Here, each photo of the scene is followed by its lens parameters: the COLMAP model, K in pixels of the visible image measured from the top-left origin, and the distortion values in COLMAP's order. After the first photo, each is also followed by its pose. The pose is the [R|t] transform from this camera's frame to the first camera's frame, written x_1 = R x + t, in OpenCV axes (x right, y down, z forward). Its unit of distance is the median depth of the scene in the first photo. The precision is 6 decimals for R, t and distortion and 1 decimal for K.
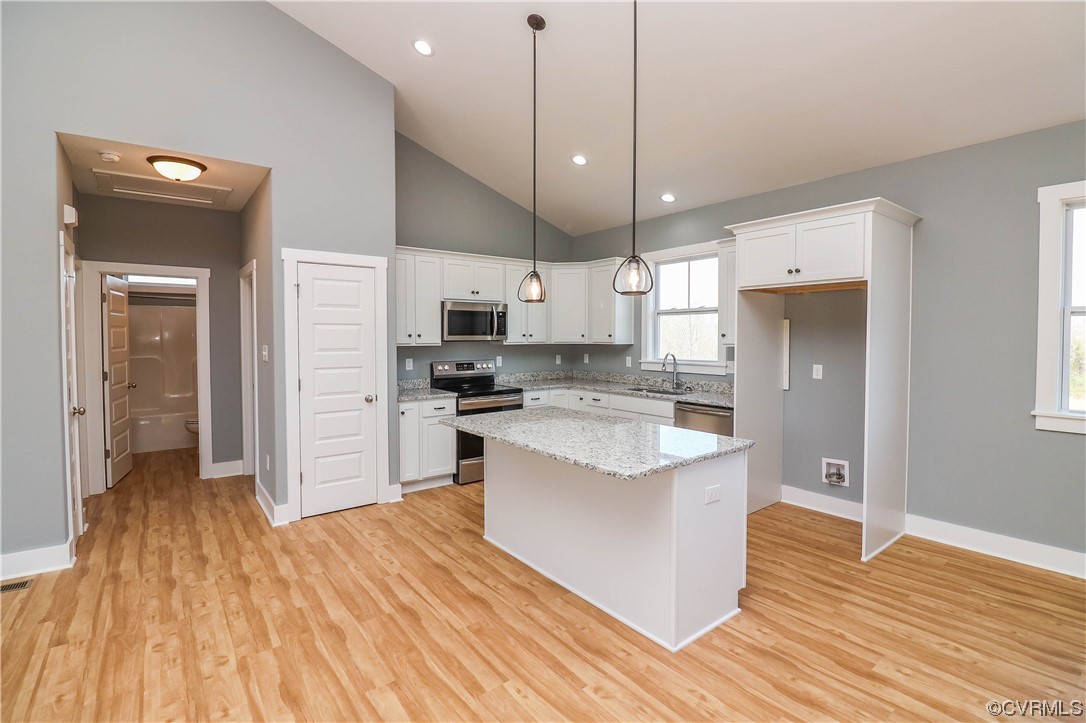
lens RADIAL K [[498.4, 0, 544.3], [0, 498.4, 353.3], [0, 0, 1]] dist [-0.003098, -0.011109]
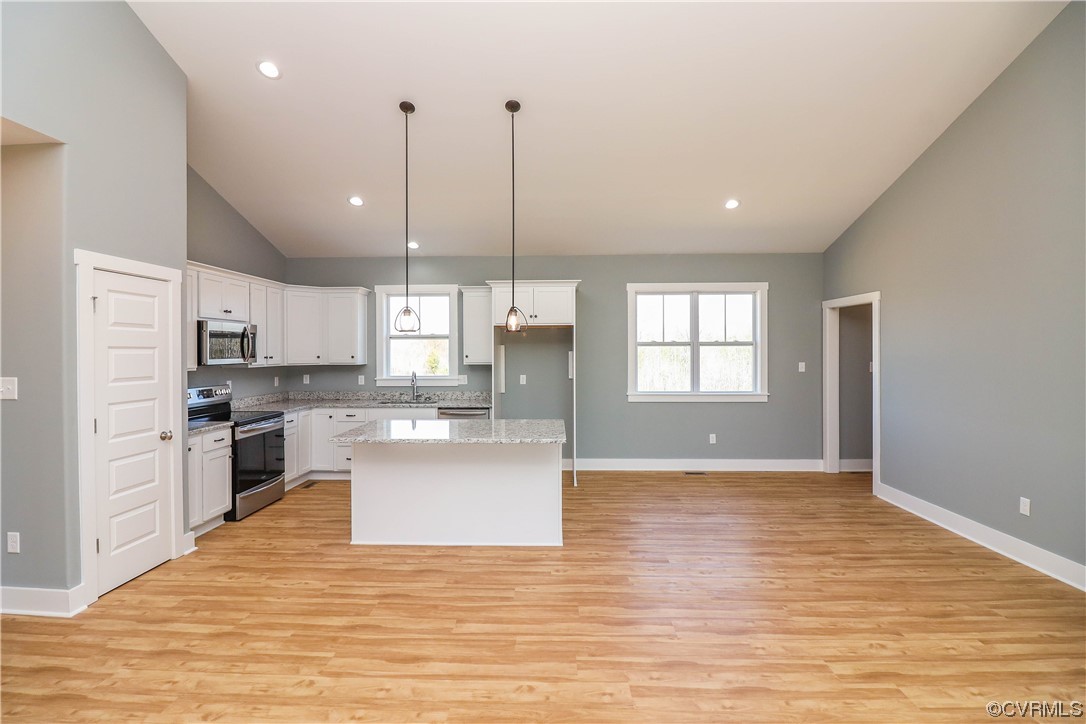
lens RADIAL K [[498.4, 0, 542.0], [0, 498.4, 353.2], [0, 0, 1]] dist [-0.003098, -0.011109]
pose [[0.637481, -0.004836, 0.770451, -0.675280], [0.030185, 0.999369, -0.018703, -0.015126], [-0.769874, 0.035179, 0.637225, -0.032191]]
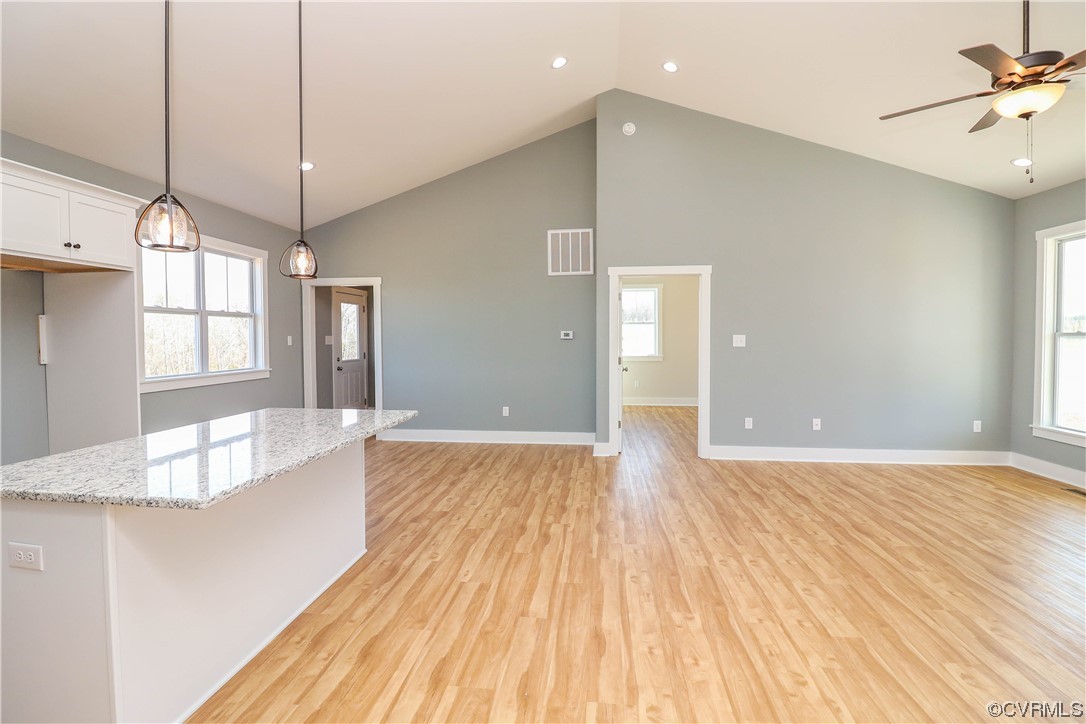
lens RADIAL K [[498.4, 0, 544.9], [0, 498.4, 352.3], [0, 0, 1]] dist [-0.003098, -0.011109]
pose [[-0.714404, -0.019617, 0.699458, -0.644430], [0.028151, 0.997992, 0.056742, -0.005791], [-0.699167, 0.060227, -0.712417, 0.992777]]
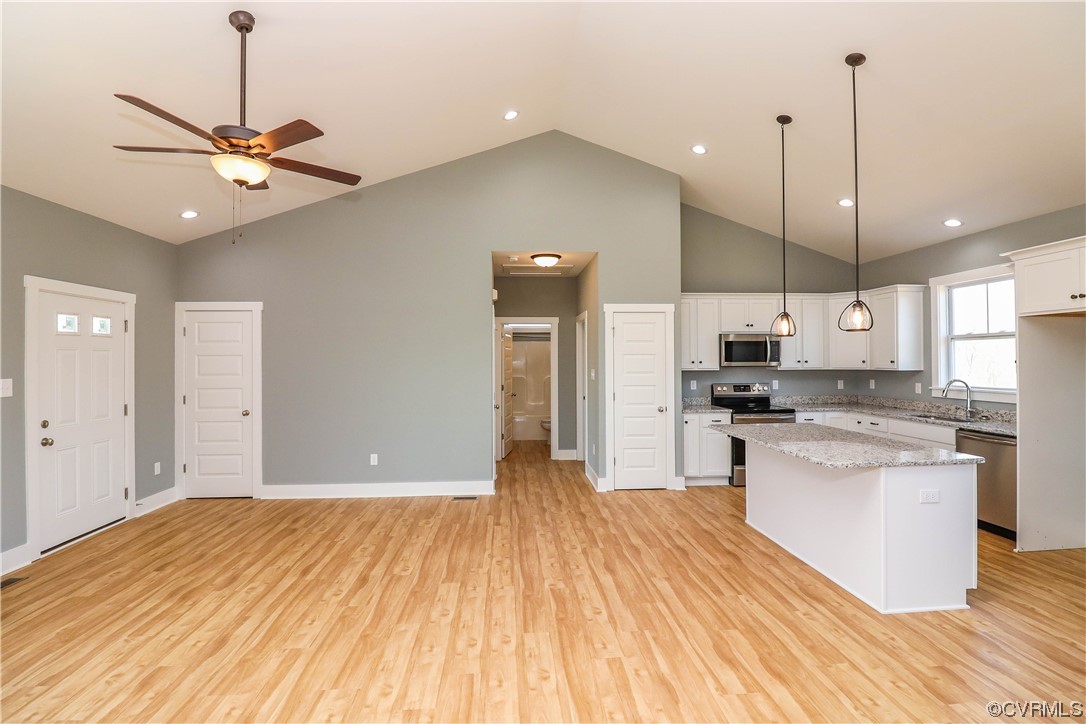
lens RADIAL K [[498.4, 0, 543.6], [0, 498.4, 353.9], [0, 0, 1]] dist [-0.003098, -0.011109]
pose [[0.831812, -0.010317, -0.554961, 0.153807], [-0.015612, 0.998997, -0.041972, 0.003293], [0.554837, 0.043576, 0.830817, -0.347538]]
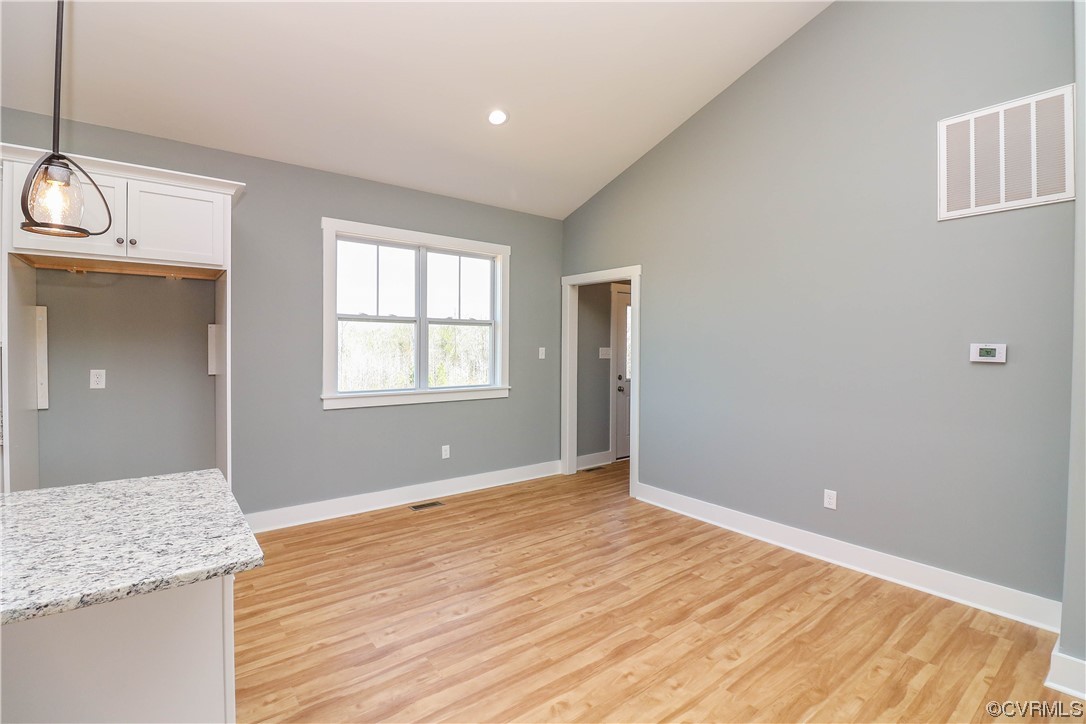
lens RADIAL K [[498.4, 0, 543.6], [0, 498.4, 353.8], [0, 0, 1]] dist [-0.003098, -0.011109]
pose [[-0.000472, -0.015977, 0.999872, -0.221433], [0.027206, 0.999502, 0.015984, 0.006175], [-0.999630, 0.027210, -0.000037, 0.367867]]
